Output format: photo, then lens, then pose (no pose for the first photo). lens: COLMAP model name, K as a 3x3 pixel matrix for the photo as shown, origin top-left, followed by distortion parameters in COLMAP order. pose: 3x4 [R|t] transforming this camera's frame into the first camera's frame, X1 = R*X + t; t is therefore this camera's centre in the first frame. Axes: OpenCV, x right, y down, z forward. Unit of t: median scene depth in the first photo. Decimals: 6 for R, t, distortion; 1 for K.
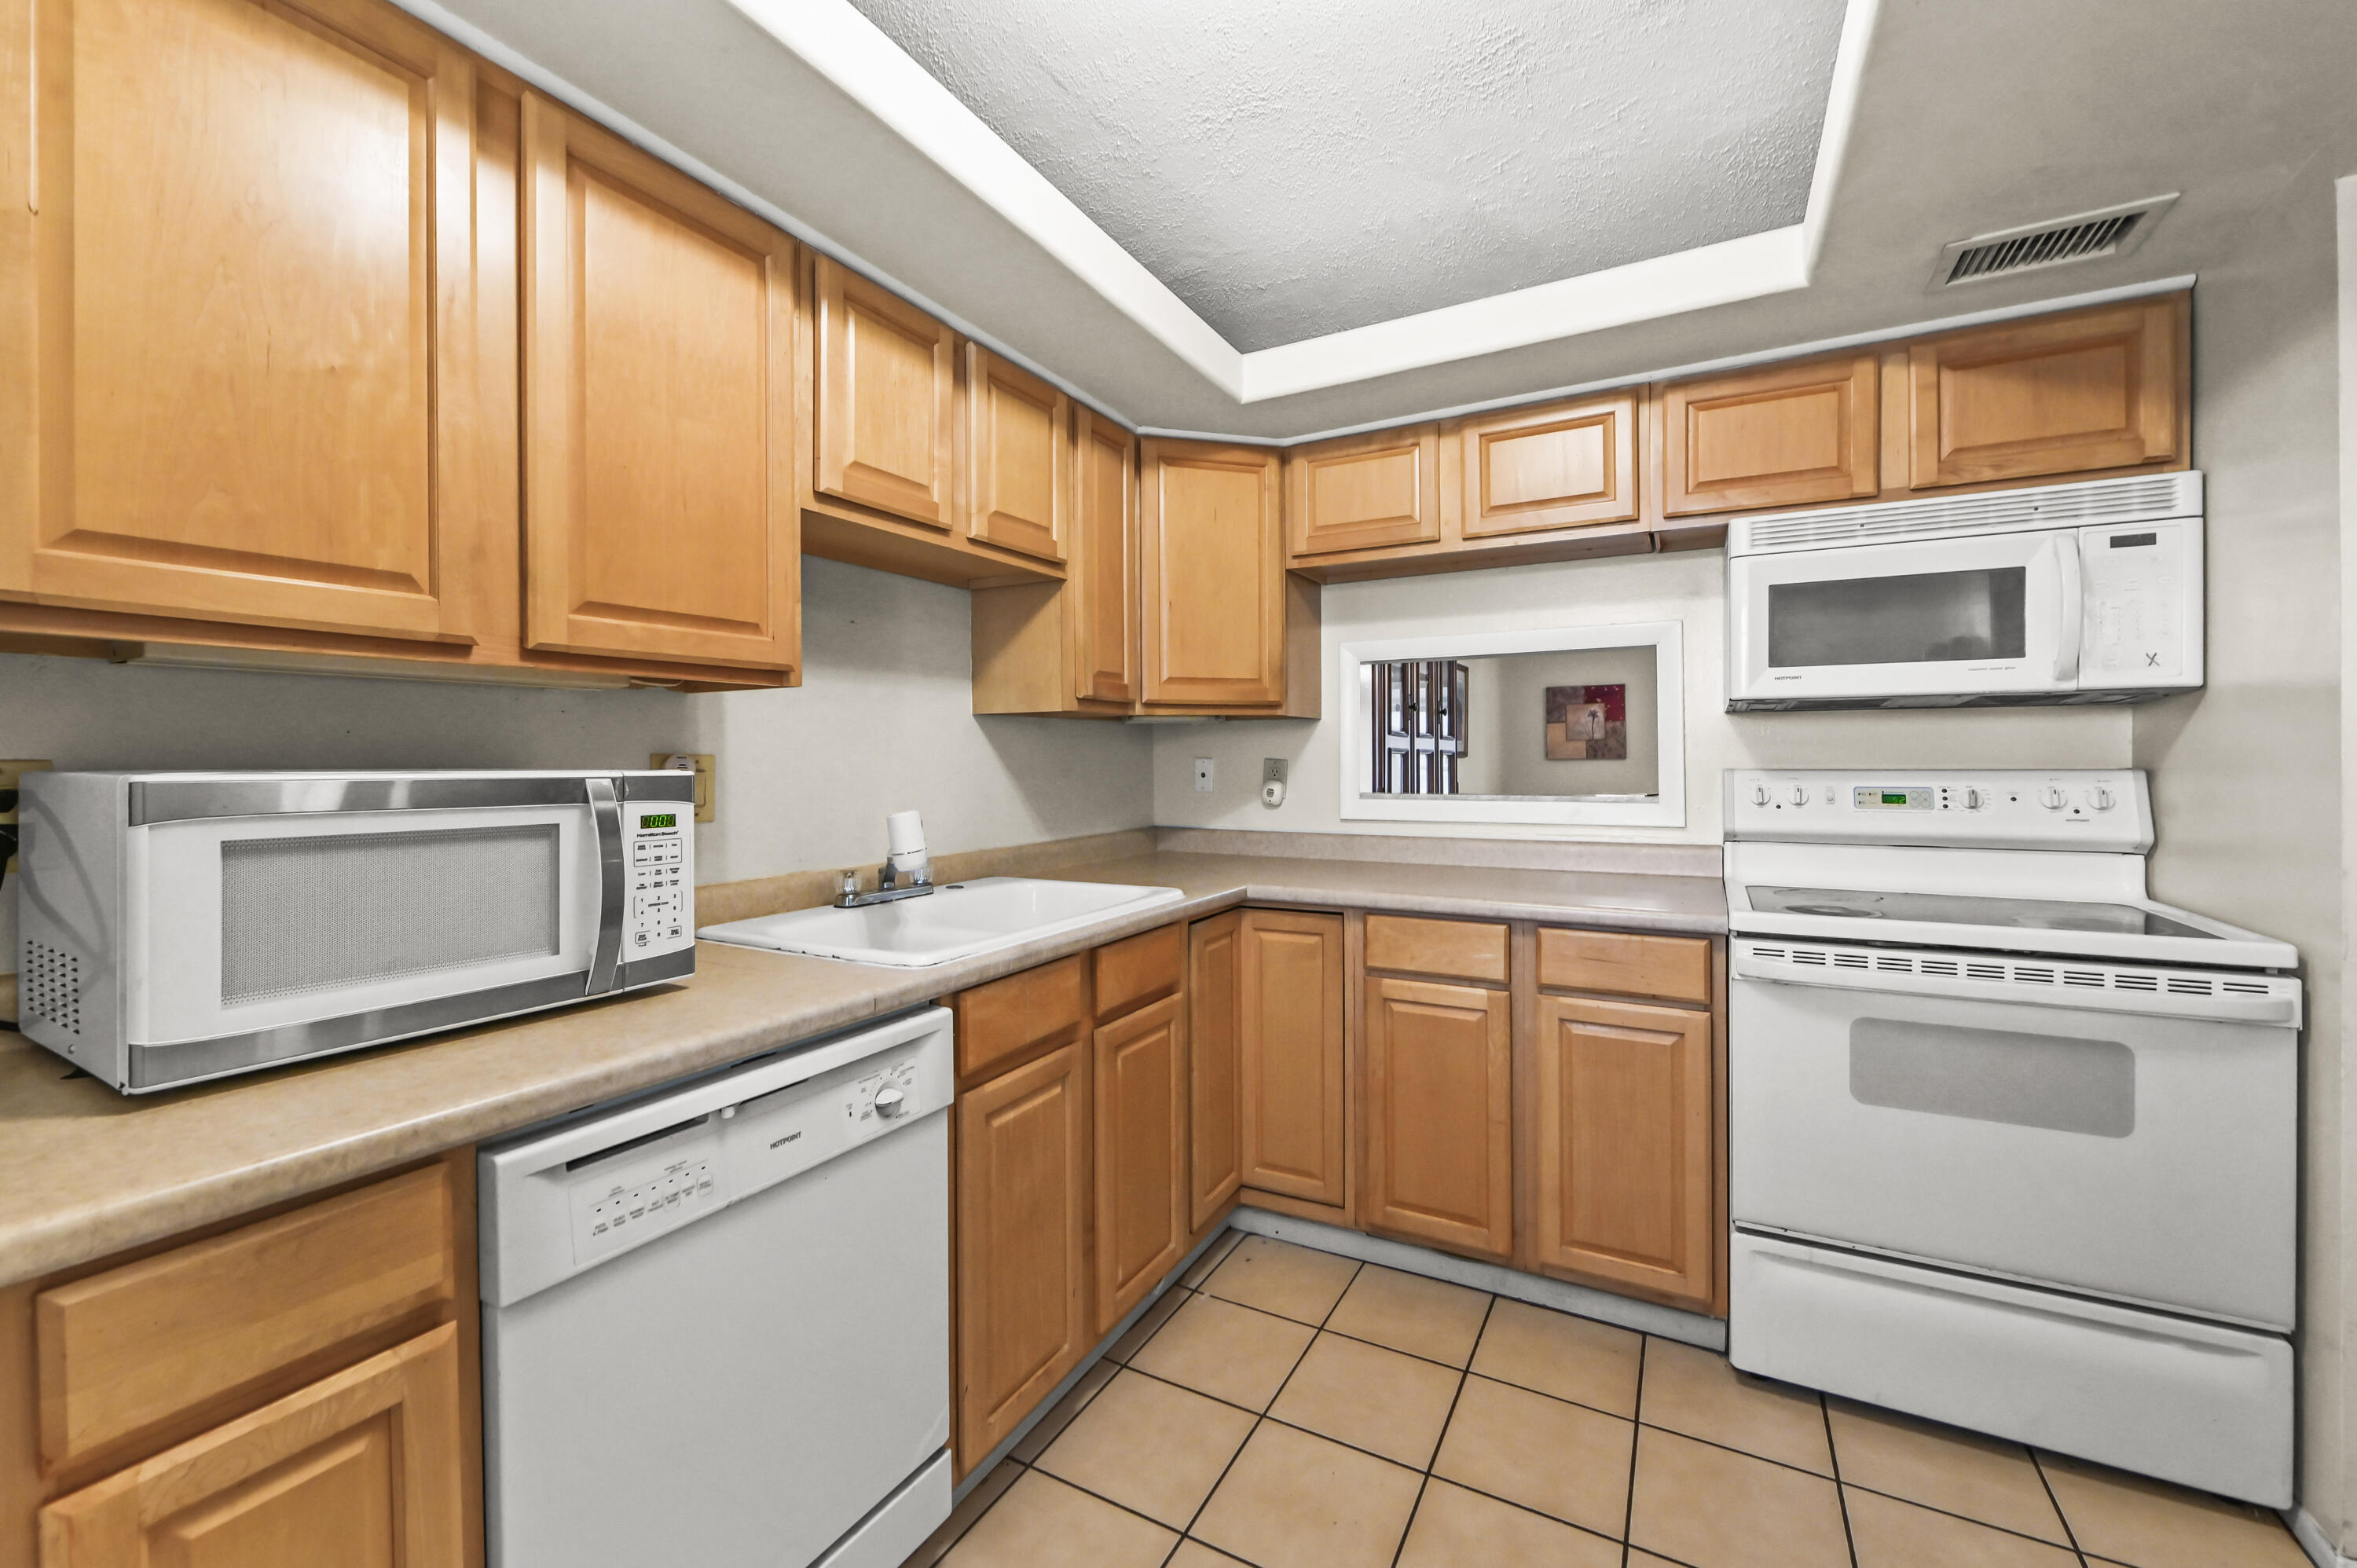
lens RADIAL K [[944.7, 0, 1176.8], [0, 944.7, 766.8], [0, 0, 1]] dist [-0.001777, 0.000081]
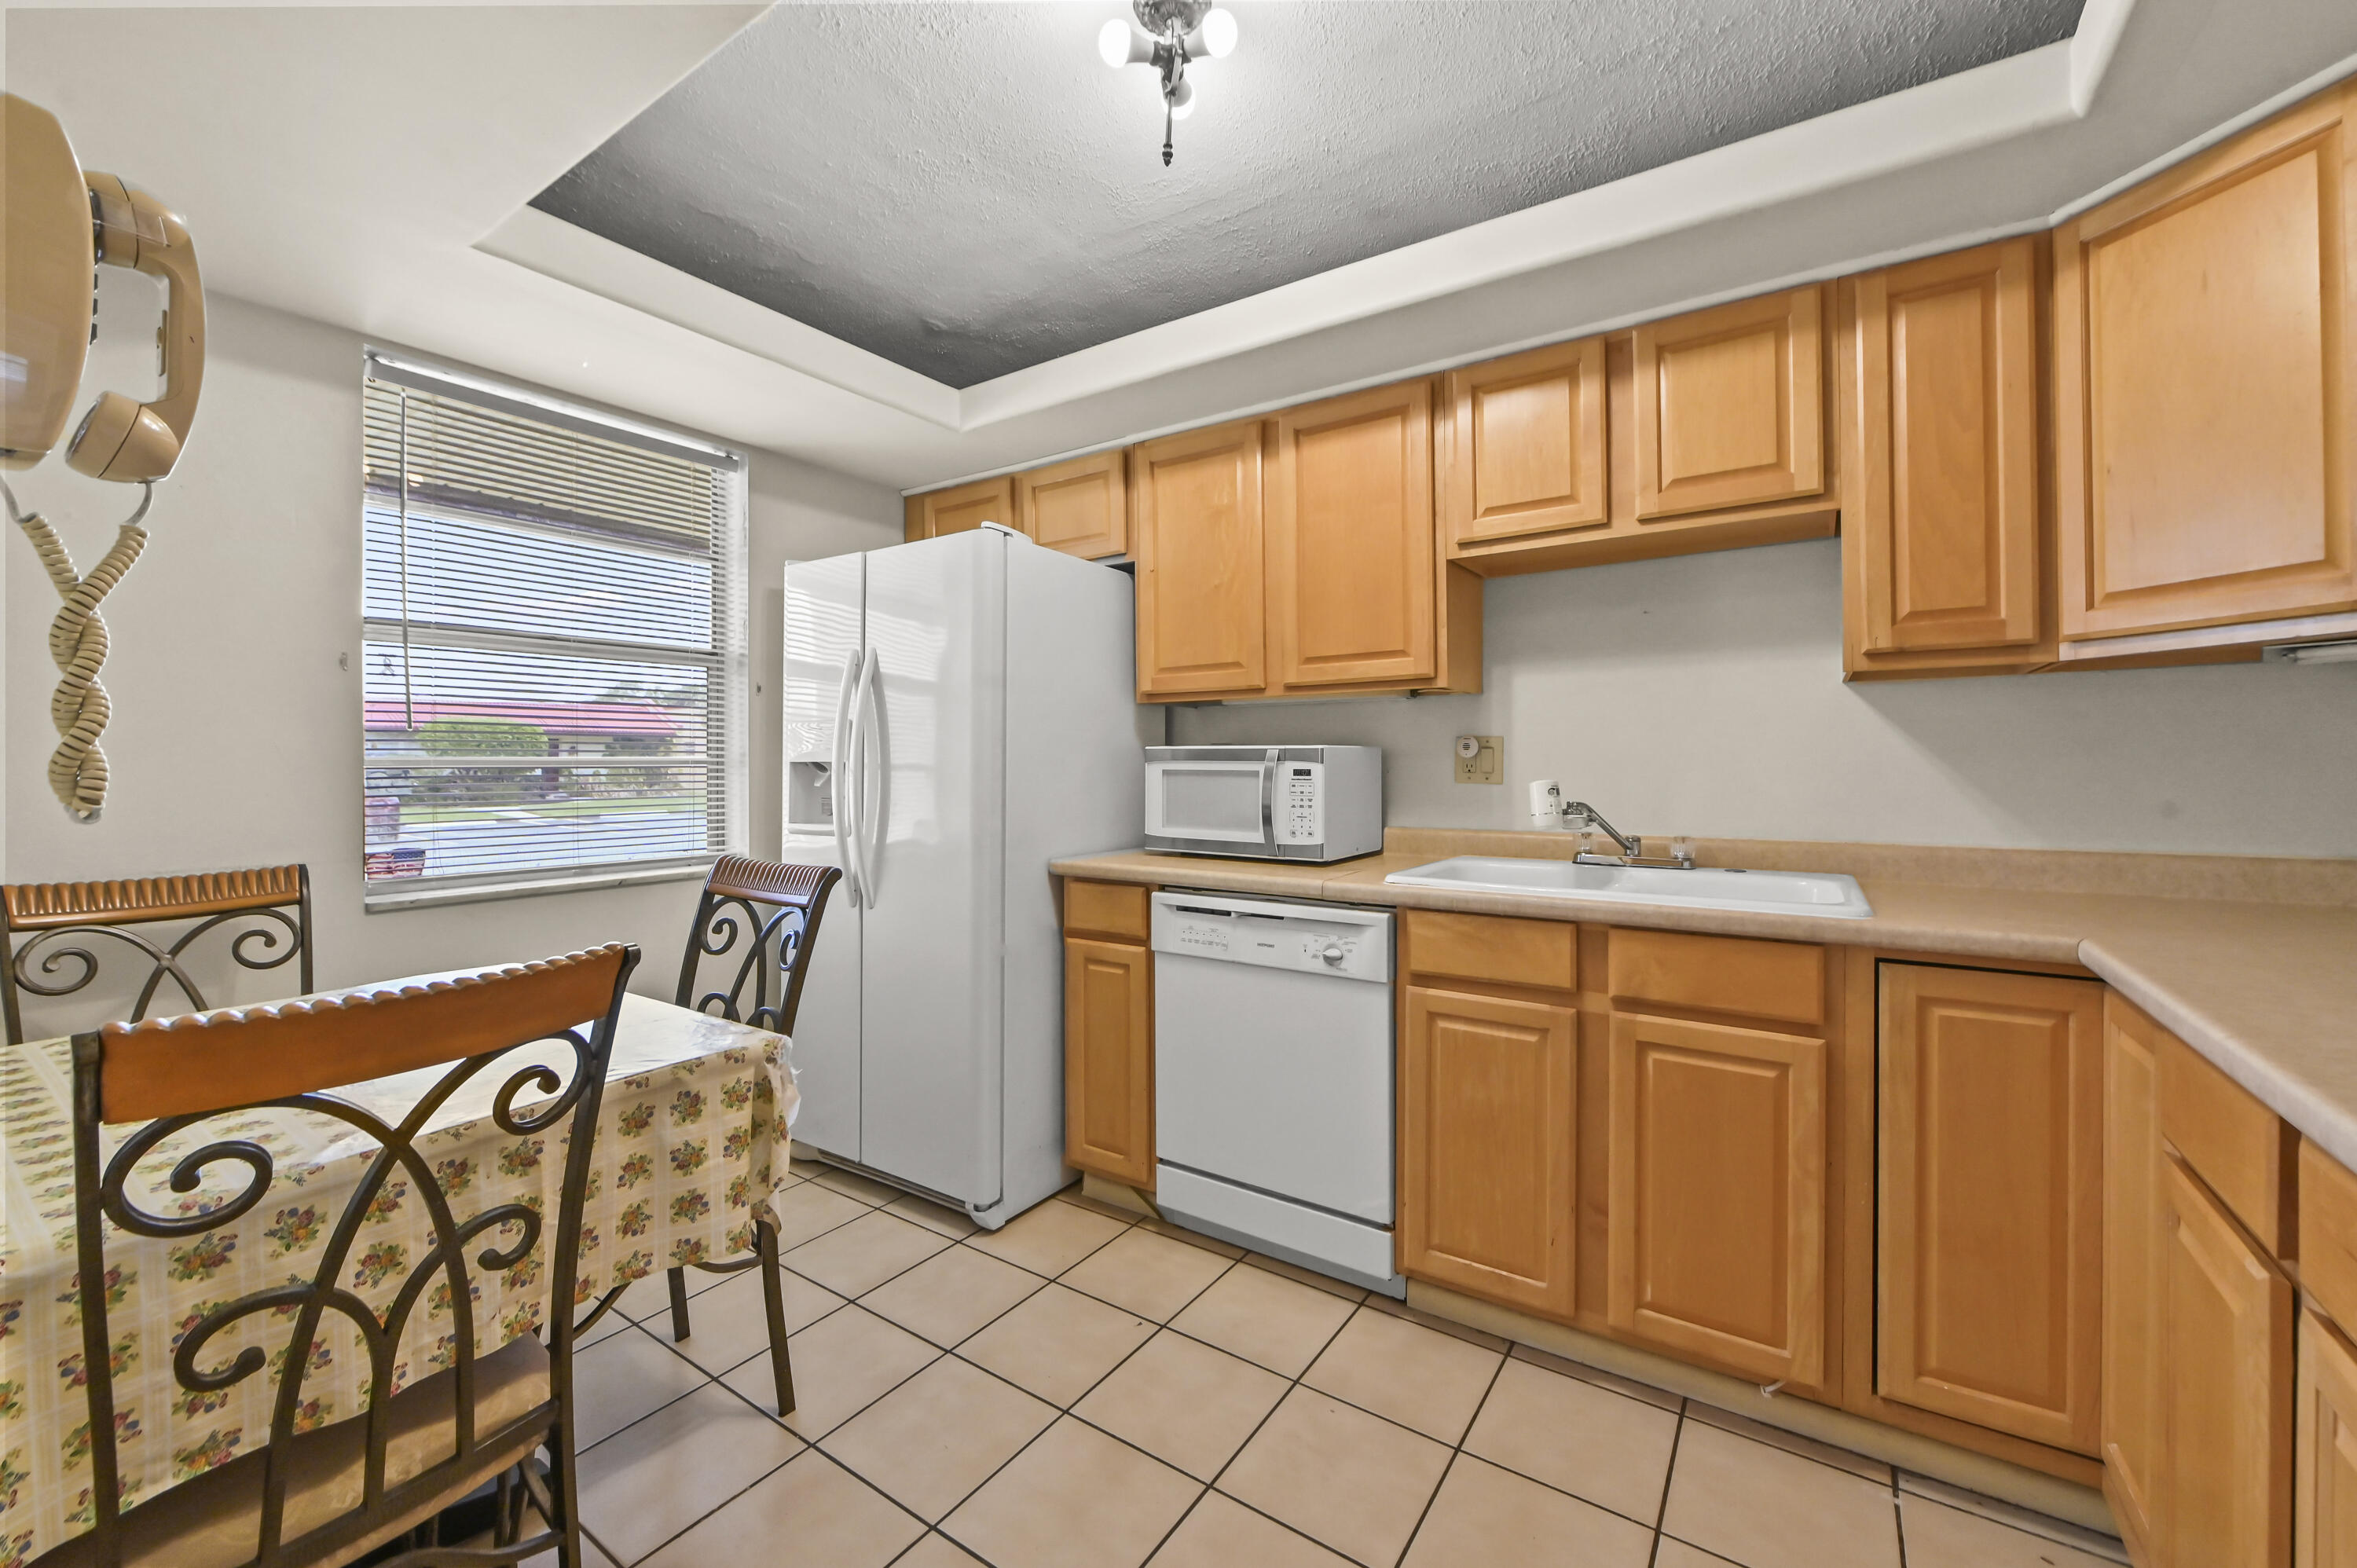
lens RADIAL K [[944.7, 0, 1173.9], [0, 944.7, 769.9], [0, 0, 1]] dist [-0.001777, 0.000081]
pose [[-0.101503, 0.013614, -0.994742, 1.085474], [-0.004586, 0.999889, 0.014153, 0.022084], [0.994825, 0.005999, -0.101429, 0.765620]]
